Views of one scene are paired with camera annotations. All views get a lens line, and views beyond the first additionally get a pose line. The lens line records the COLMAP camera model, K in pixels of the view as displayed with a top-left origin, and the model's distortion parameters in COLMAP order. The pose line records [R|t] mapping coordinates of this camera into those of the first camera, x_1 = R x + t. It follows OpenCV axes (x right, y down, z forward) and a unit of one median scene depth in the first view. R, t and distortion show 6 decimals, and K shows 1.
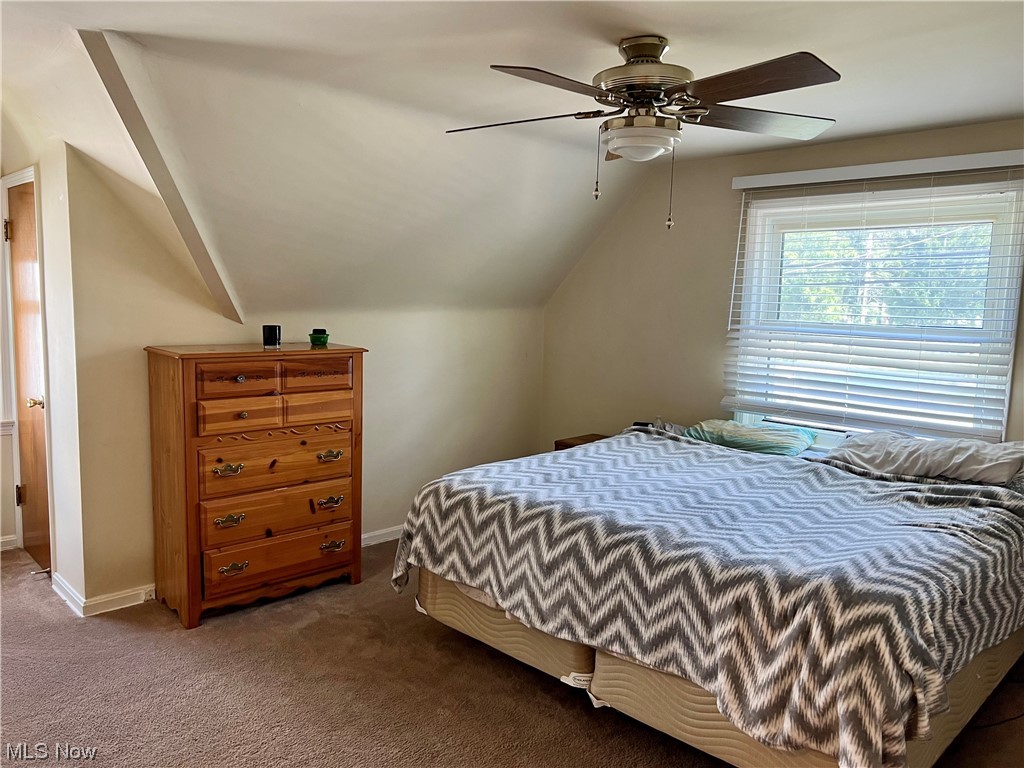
lens RADIAL K [[762.7, 0, 511.6], [0, 762.7, 387.6], [0, 0, 1]] dist [0.005824, -0.006381]
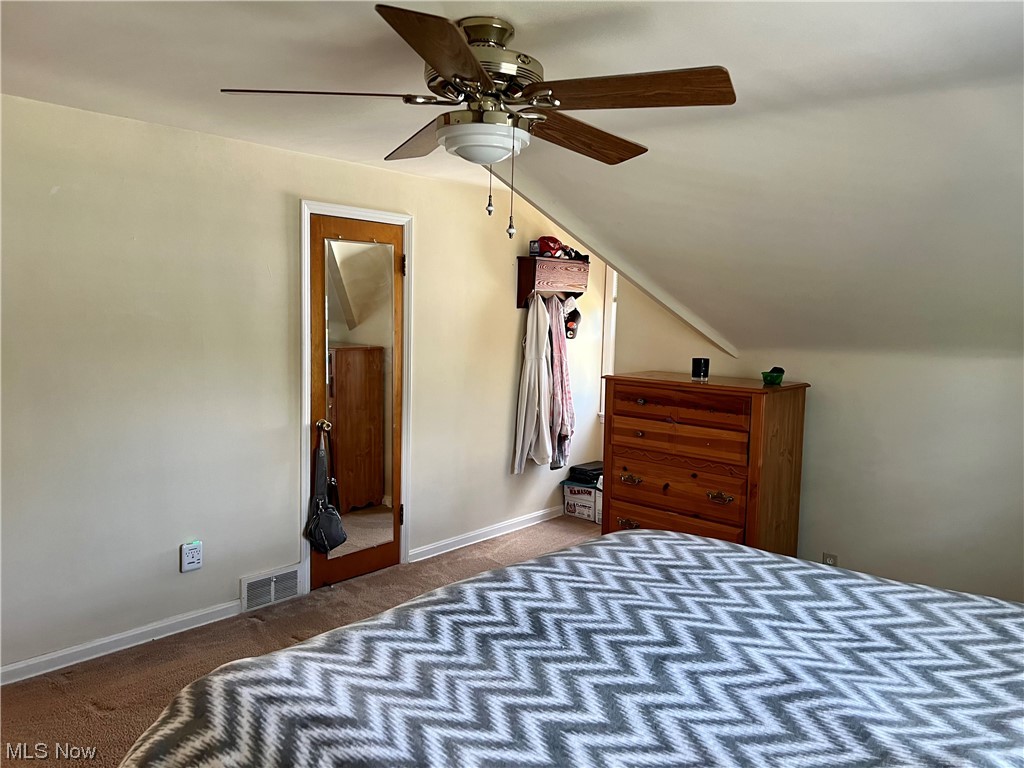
lens RADIAL K [[762.7, 0, 511.6], [0, 762.7, 387.6], [0, 0, 1]] dist [0.005824, -0.006381]
pose [[0.055699, 0.072391, -0.995820, 0.712516], [-0.140327, 0.988036, 0.063976, -0.073069], [0.988537, 0.136177, 0.065191, 0.688456]]
